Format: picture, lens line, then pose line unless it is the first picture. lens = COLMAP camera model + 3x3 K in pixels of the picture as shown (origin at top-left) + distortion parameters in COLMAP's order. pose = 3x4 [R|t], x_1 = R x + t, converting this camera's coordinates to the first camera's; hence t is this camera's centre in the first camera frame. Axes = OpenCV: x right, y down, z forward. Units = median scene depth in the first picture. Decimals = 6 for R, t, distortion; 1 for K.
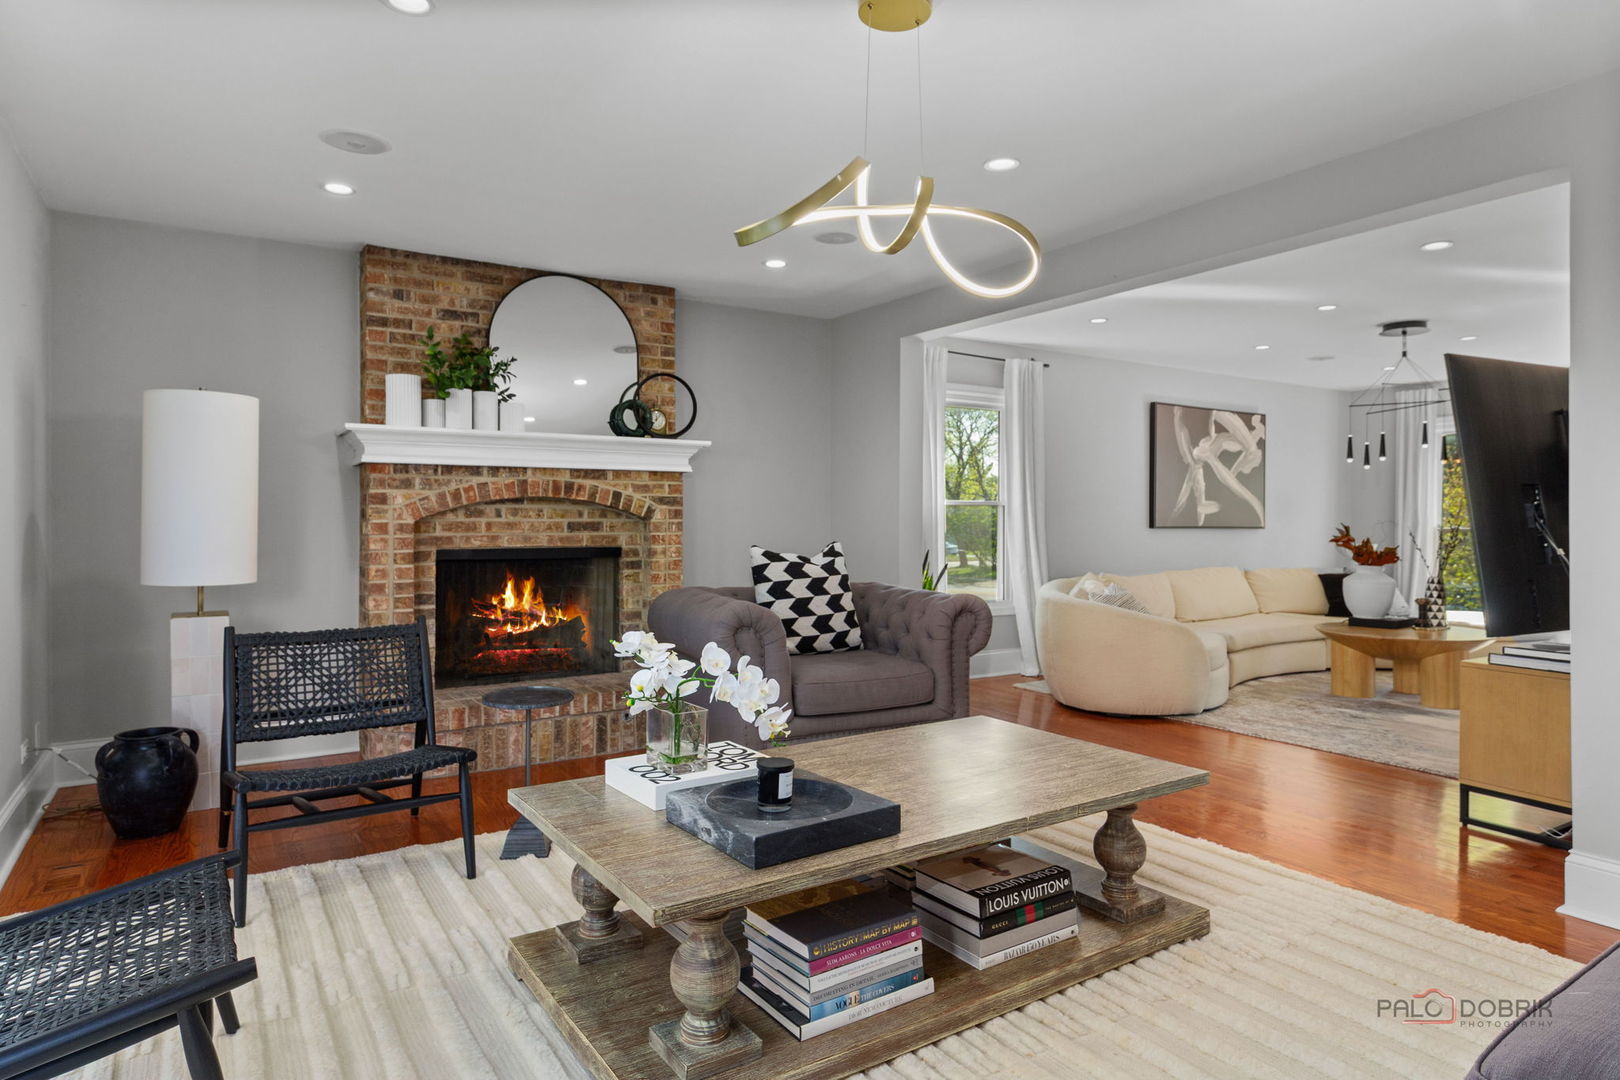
lens RADIAL K [[929.2, 0, 809.1], [0, 929.2, 523.1], [0, 0, 1]] dist [0.002806, -0.000236]
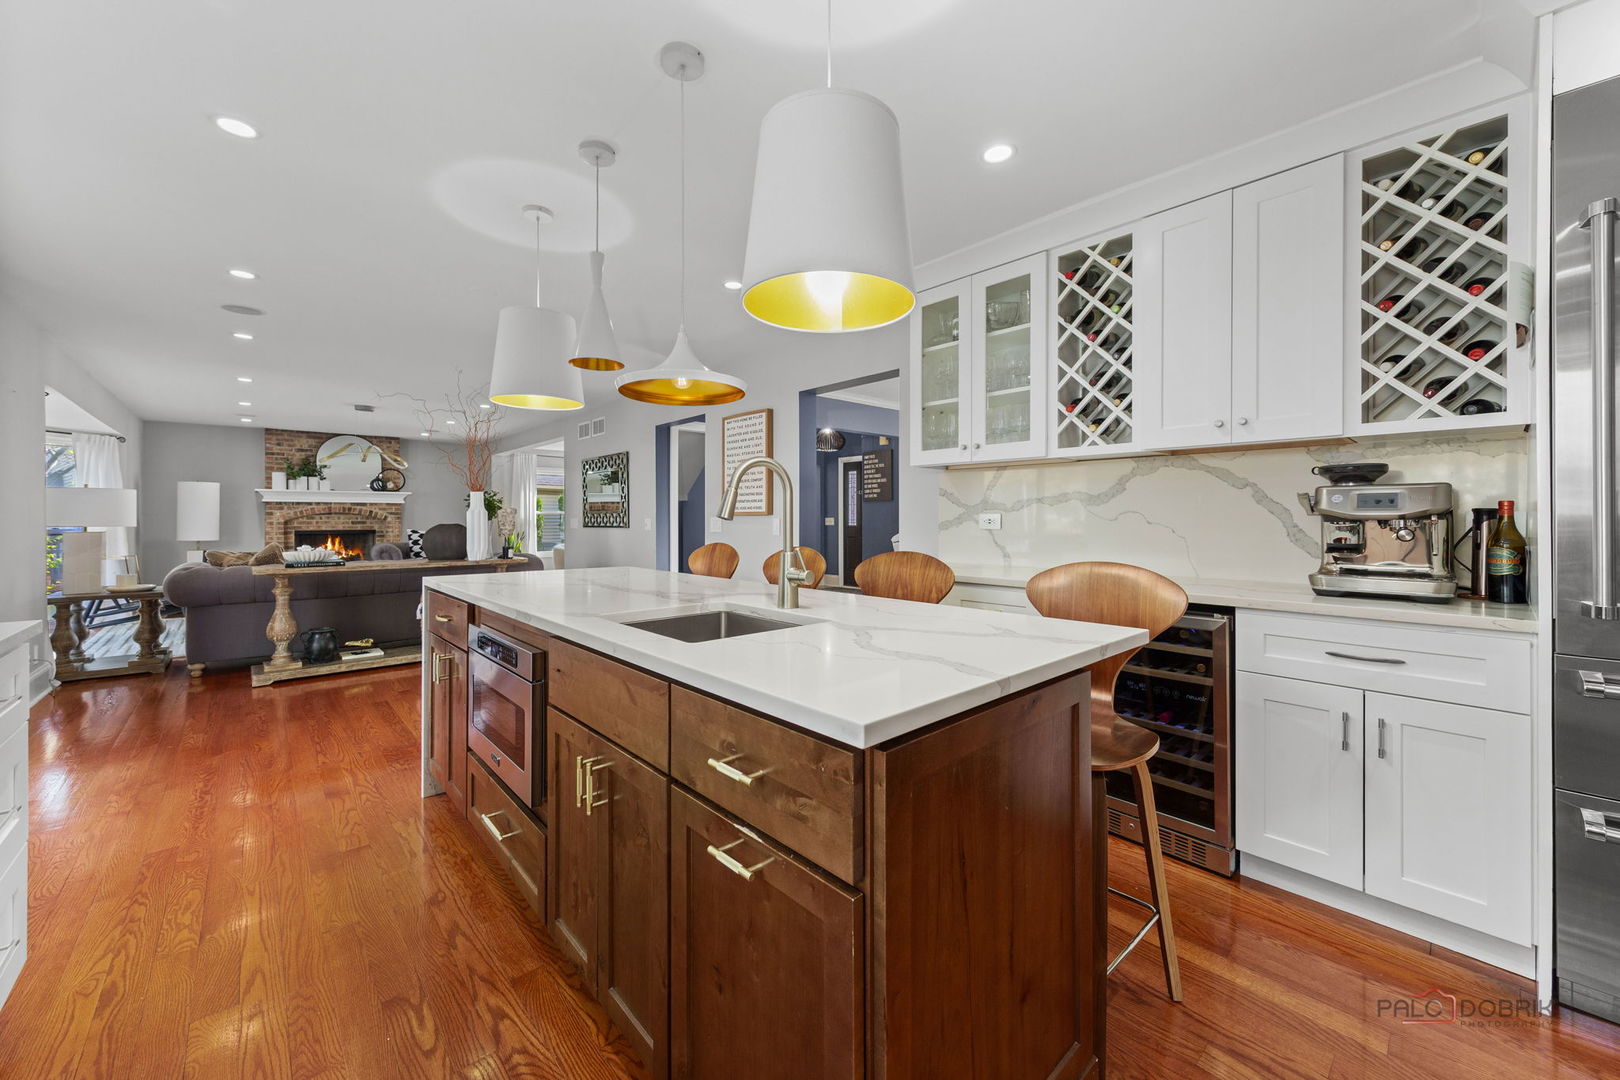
lens RADIAL K [[612.9, 0, 812.4], [0, 612.9, 519.7], [0, 0, 1]] dist [-0.000014, -0.000105]
pose [[0.987151, -0.005735, 0.159689, 0.804141], [0.006503, 0.999970, -0.004286, 0.011326], [-0.159659, 0.005269, 0.987158, -1.042597]]
